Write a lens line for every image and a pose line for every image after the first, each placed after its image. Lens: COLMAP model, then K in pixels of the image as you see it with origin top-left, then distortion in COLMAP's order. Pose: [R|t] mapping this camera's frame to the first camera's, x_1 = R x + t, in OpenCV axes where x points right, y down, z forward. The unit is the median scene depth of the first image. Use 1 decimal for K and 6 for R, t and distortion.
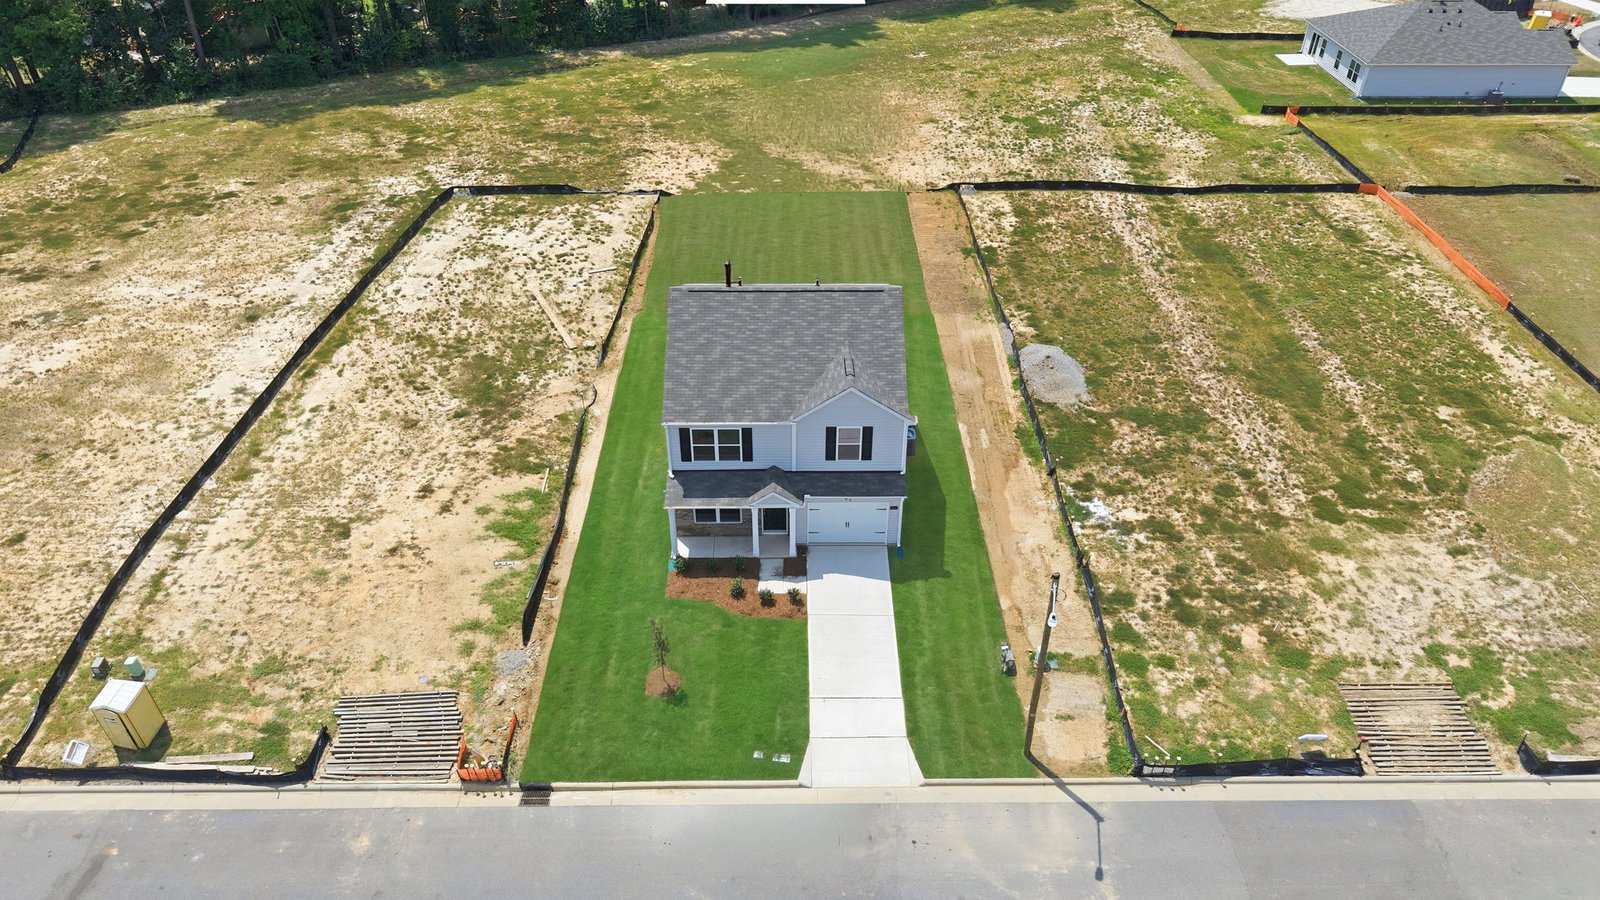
lens RADIAL K [[1081.5, 0, 805.7], [0, 1081.5, 445.8], [0, 0, 1]] dist [0.173168, -0.355345]
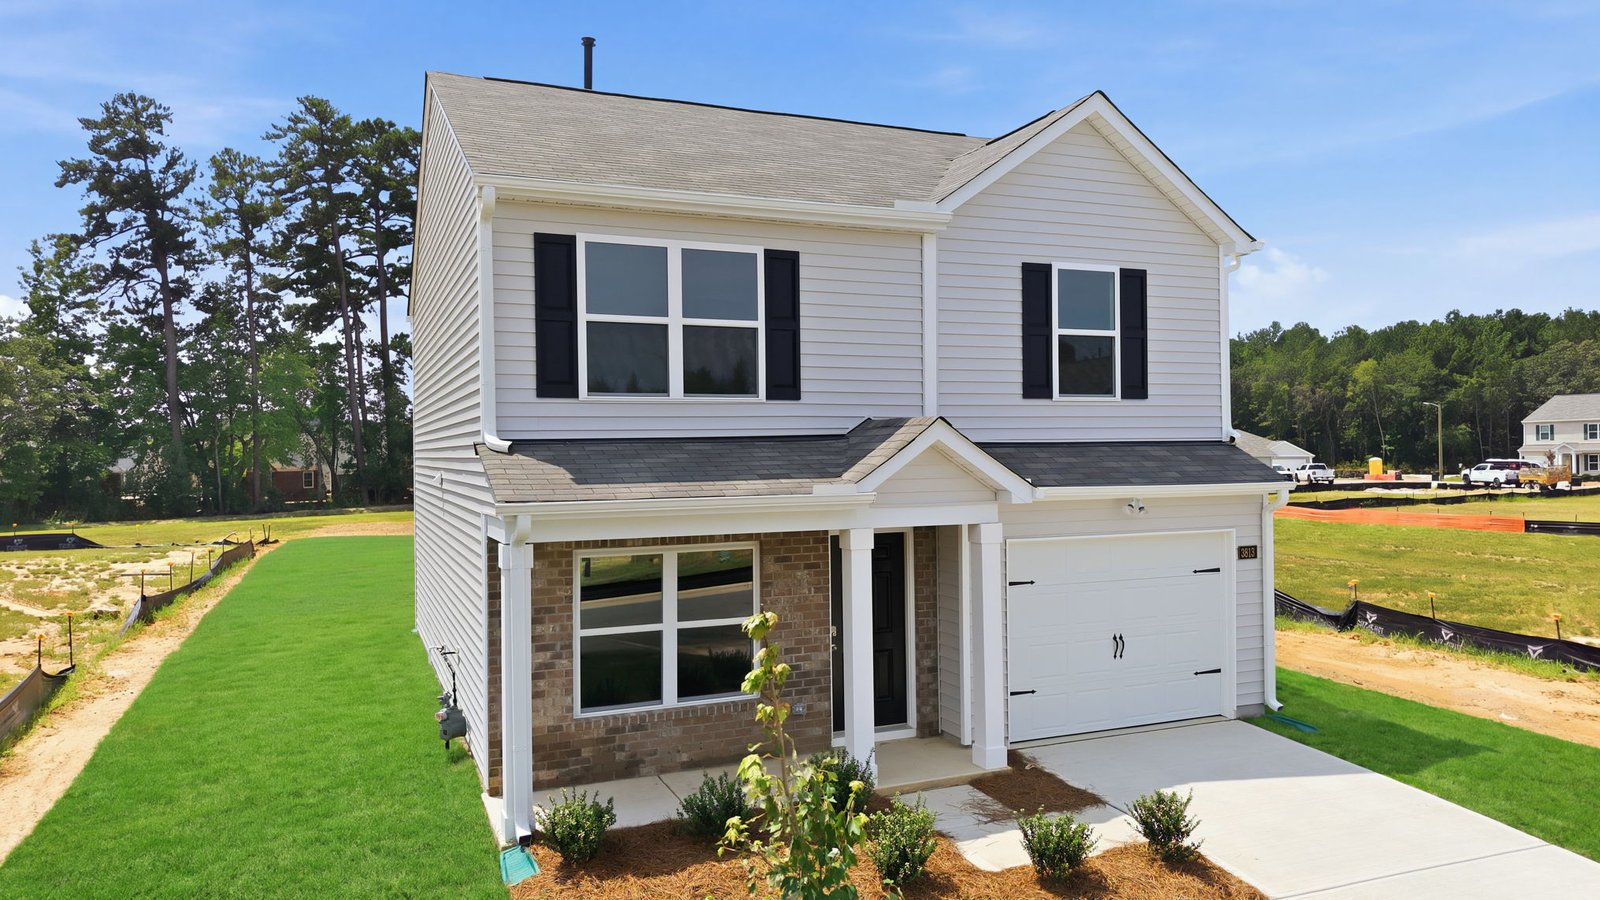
lens RADIAL K [[1133.4, 0, 802.7], [0, 1133.4, 444.0], [0, 0, 1]] dist [0.059585, -0.073252]
pose [[0.919269, -0.013602, 0.393394, -0.155507], [0.244732, 0.802513, -0.544132, 0.172909], [-0.308302, 0.596480, 0.741054, 0.766548]]
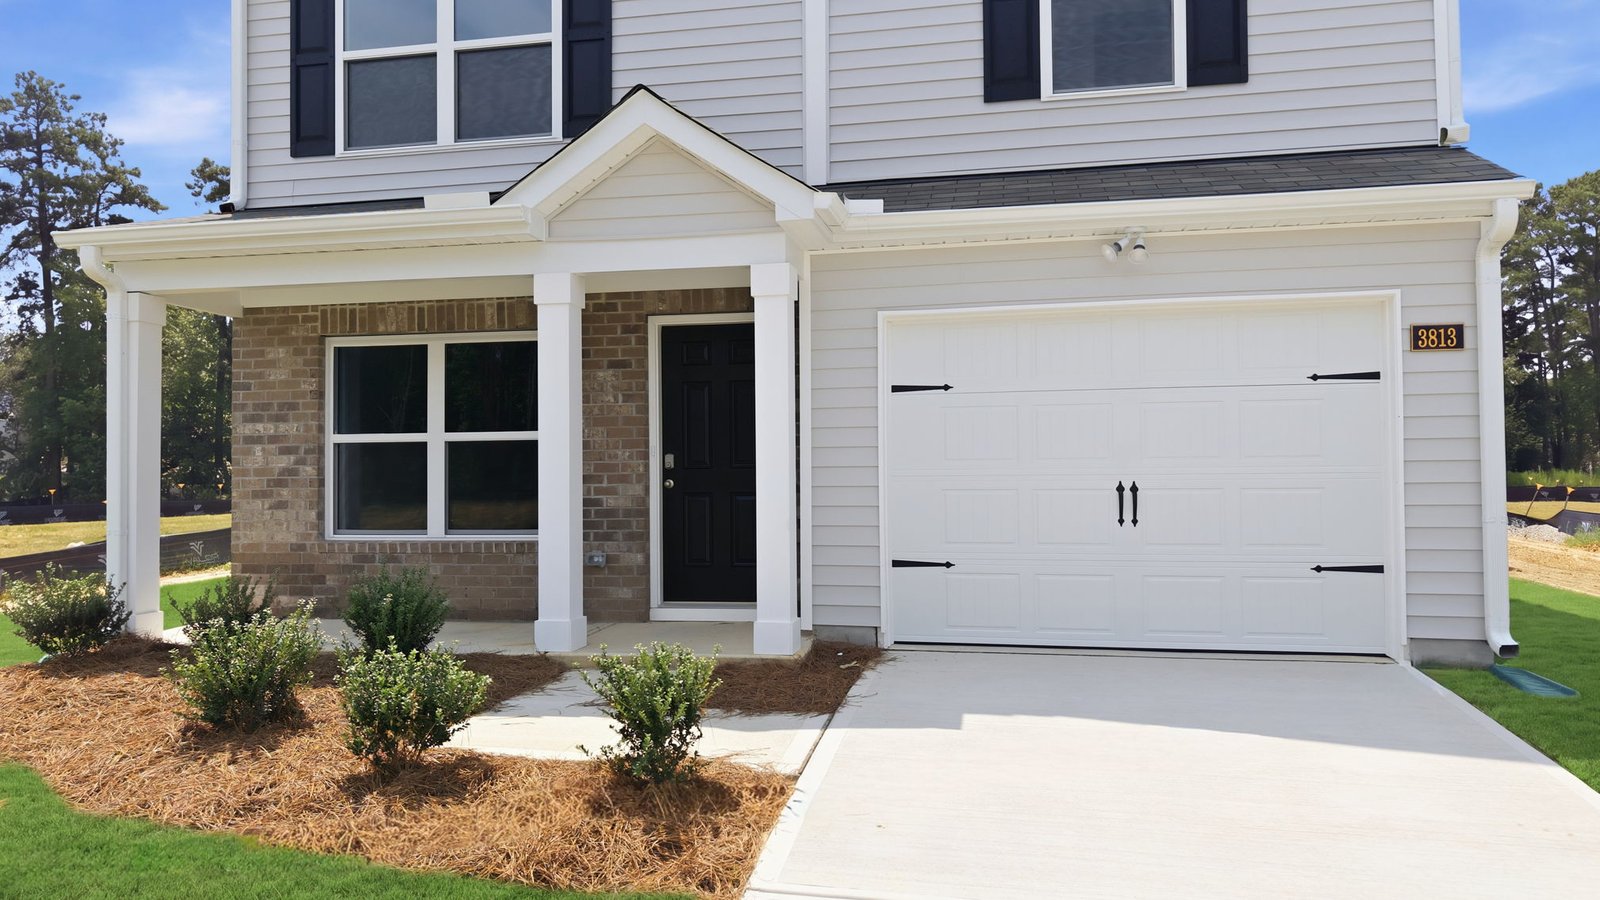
lens RADIAL K [[1088.8, 0, 805.4], [0, 1088.8, 460.6], [0, 0, 1]] dist [0.037995, -0.030373]
pose [[0.978667, -0.014780, -0.204922, 0.025090], [-0.113456, 0.792660, -0.599015, 0.171040], [0.171286, 0.609485, 0.774073, 0.856317]]
